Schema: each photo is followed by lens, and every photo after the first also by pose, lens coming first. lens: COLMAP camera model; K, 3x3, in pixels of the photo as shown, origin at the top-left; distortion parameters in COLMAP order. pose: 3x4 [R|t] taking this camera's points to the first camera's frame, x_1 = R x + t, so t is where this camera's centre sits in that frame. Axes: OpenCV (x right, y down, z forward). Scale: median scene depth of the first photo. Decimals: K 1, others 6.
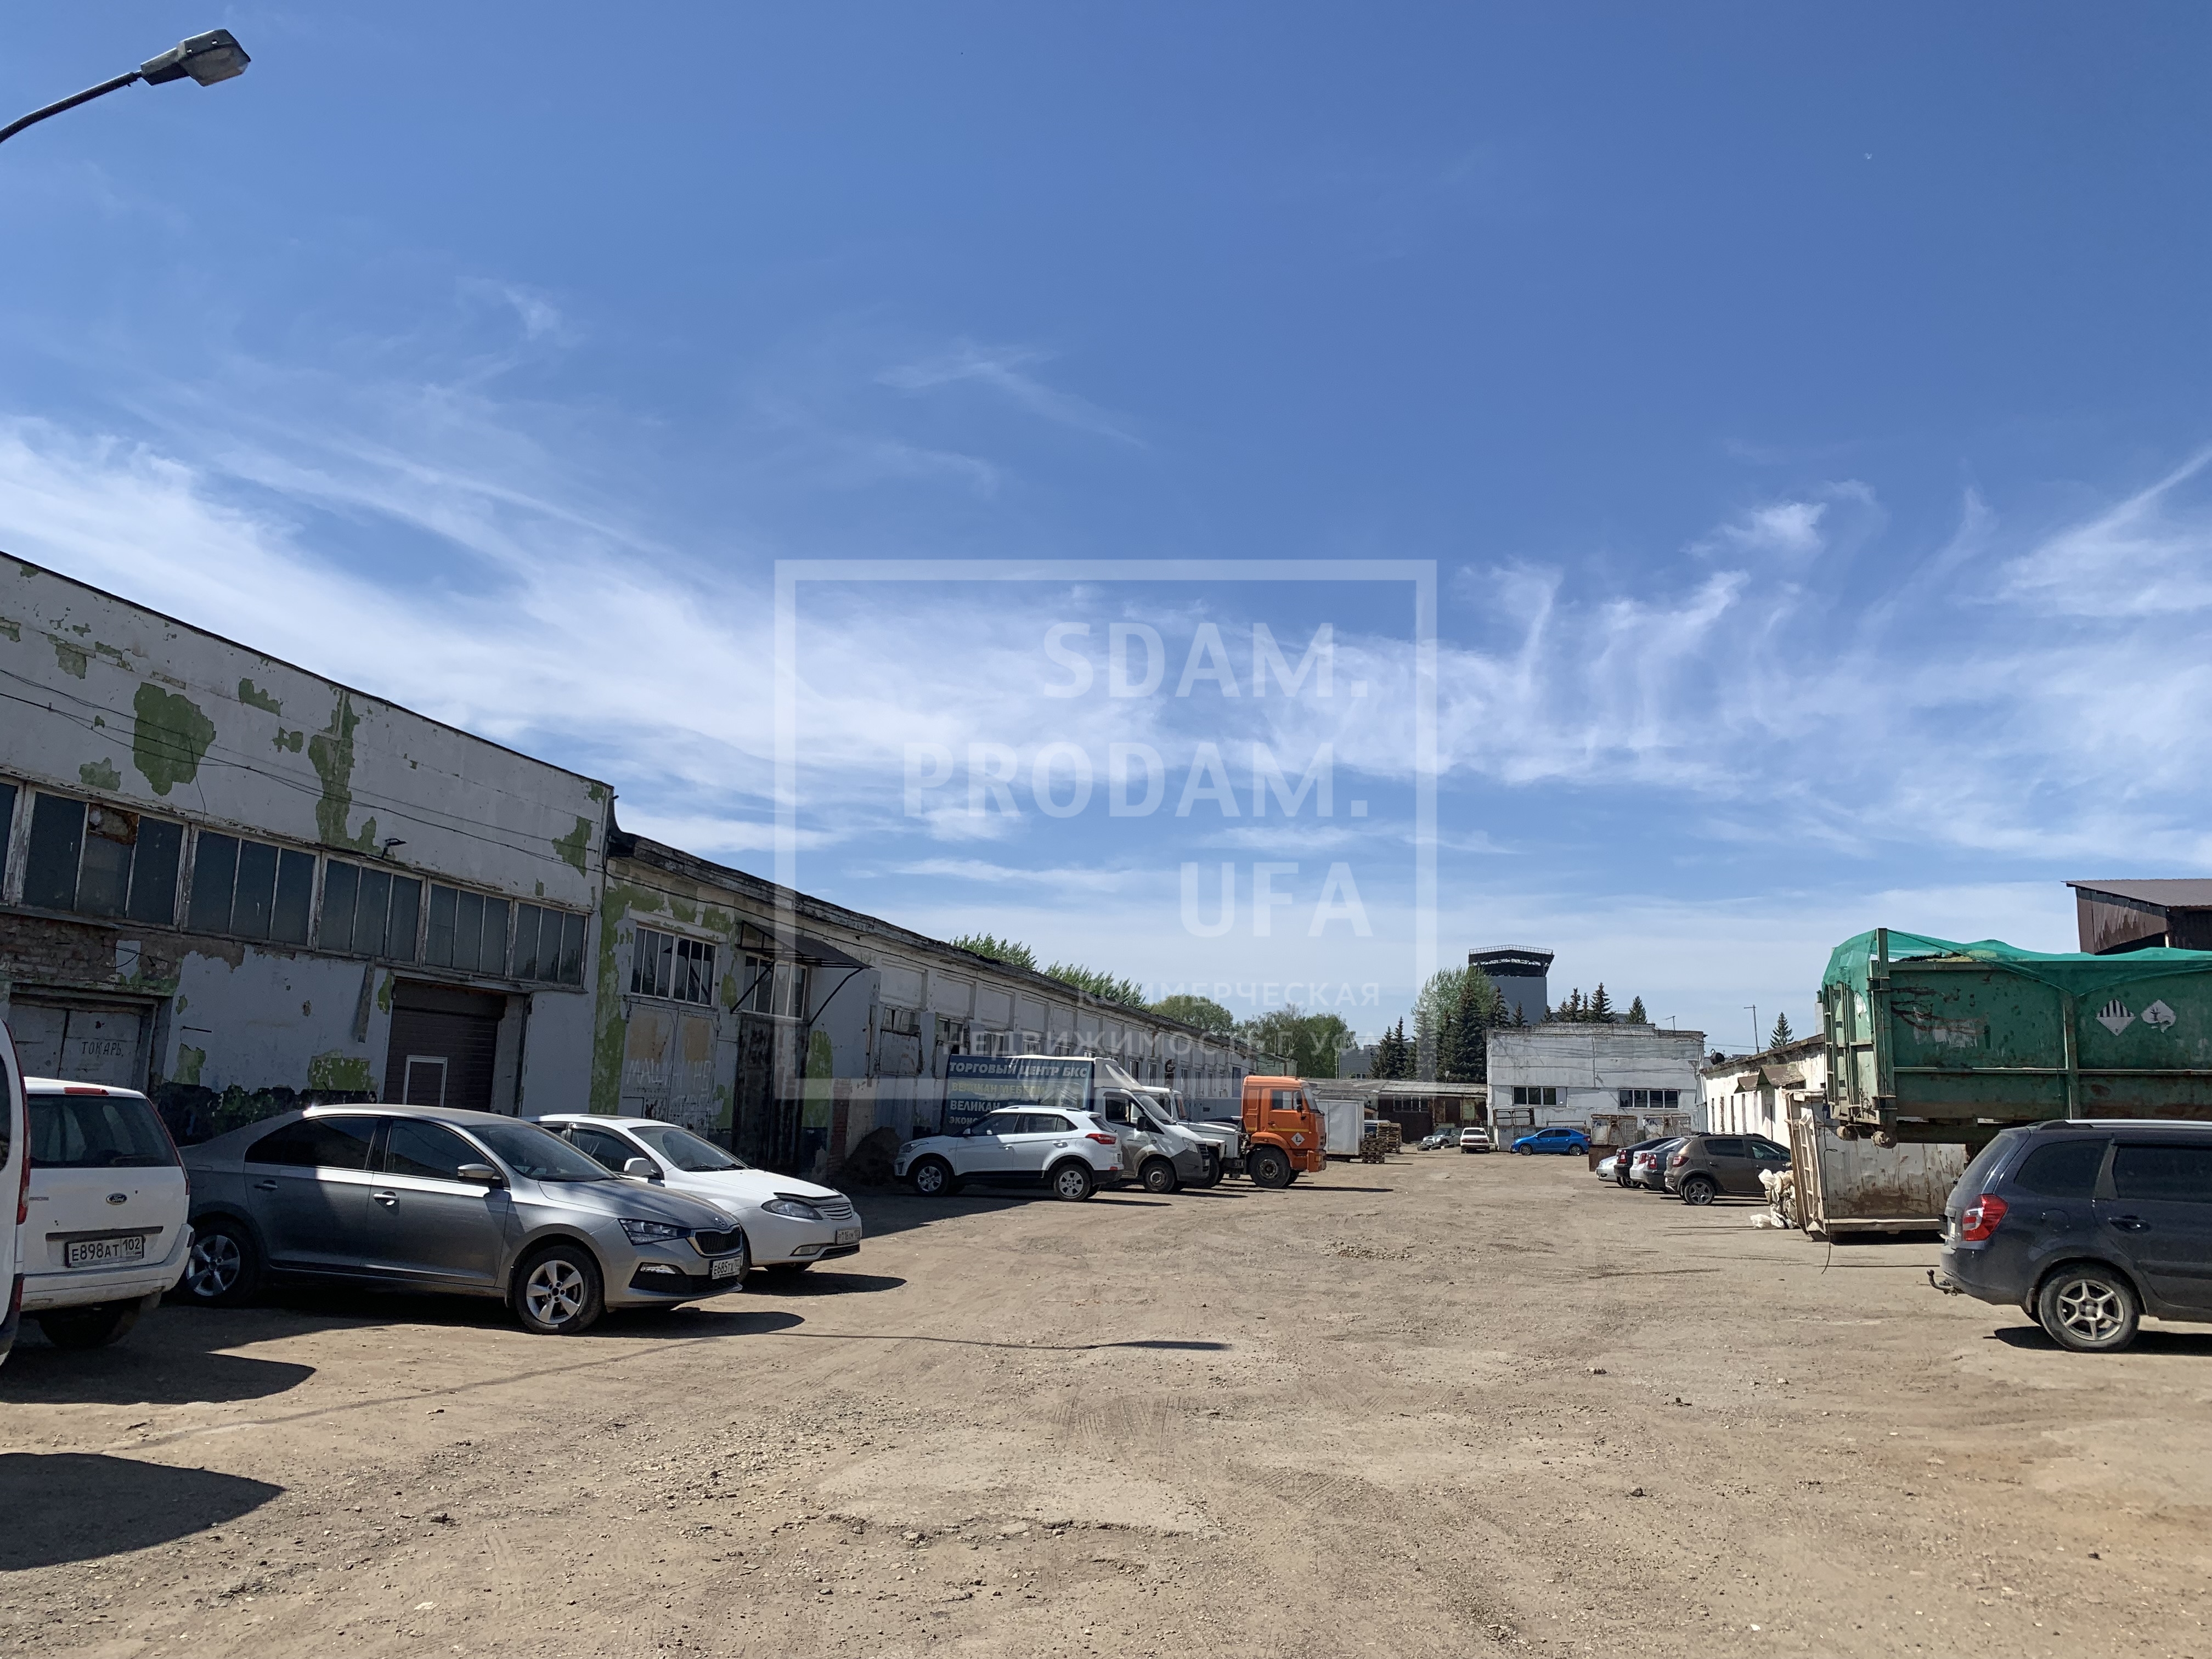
lens RADIAL K [[1653.2, 0, 1114.1], [0, 1653.2, 829.6], [0, 0, 1]] dist [0.008333, -0.001079]
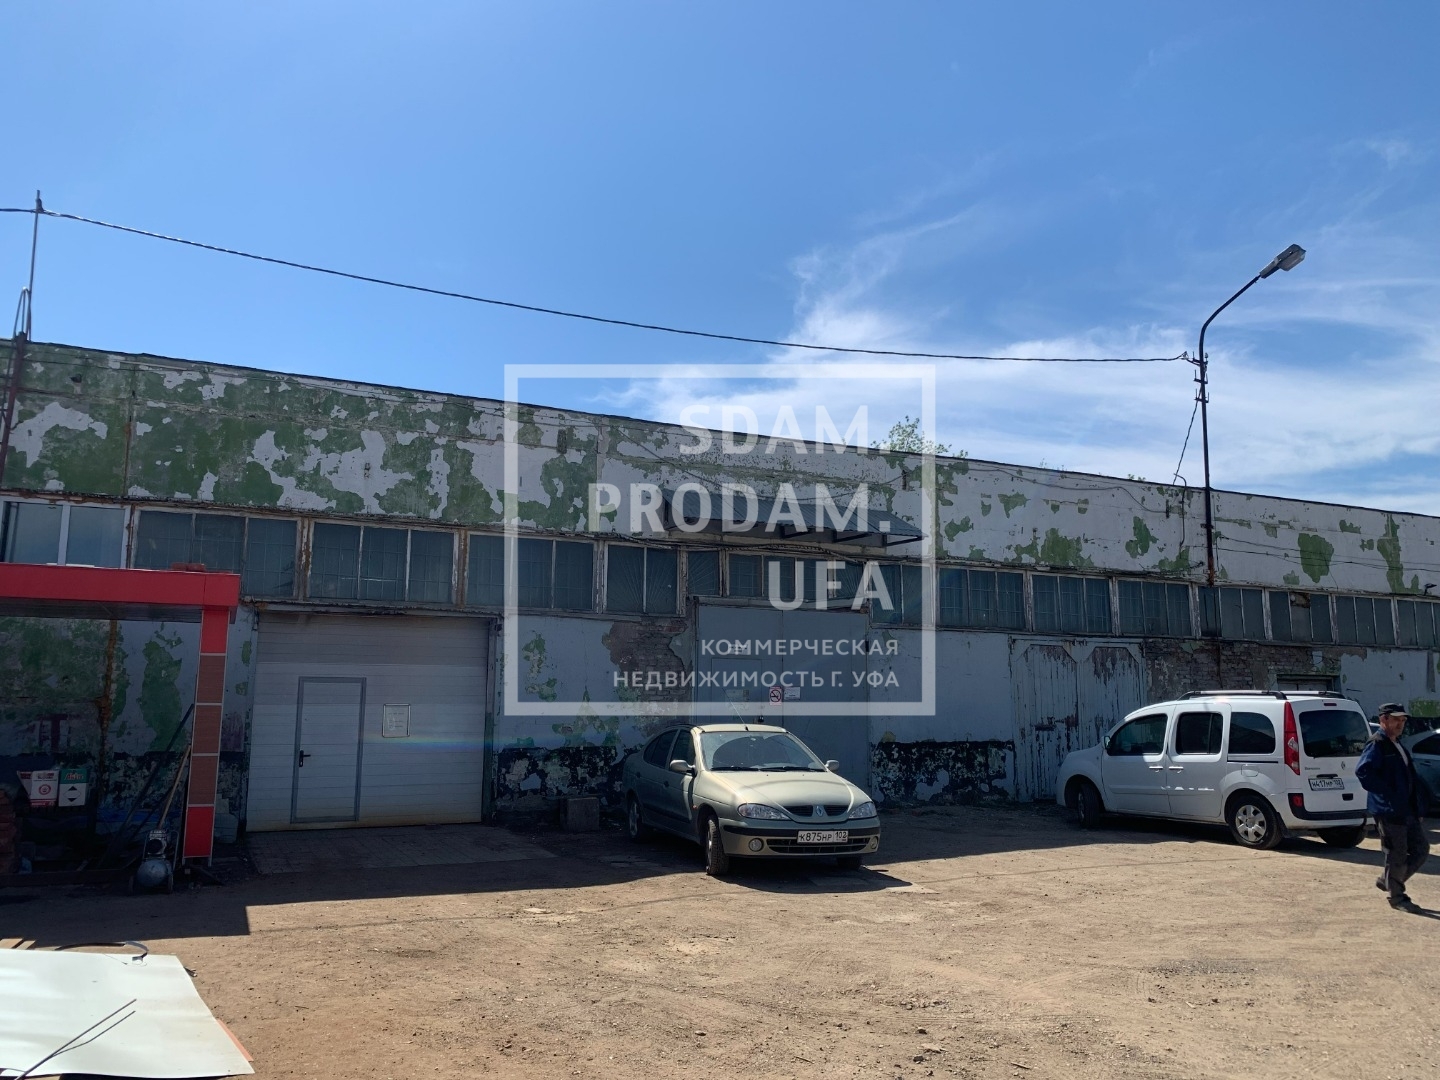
lens RADIAL K [[1076.2, 0, 725.2], [0, 1076.2, 540.0], [0, 0, 1]] dist [0.008333, -0.001079]
pose [[0.583568, -0.141827, -0.799583, 0.094414], [0.145150, 0.986991, -0.069132, -0.078868], [0.798987, -0.075717, 0.596563, -0.394191]]
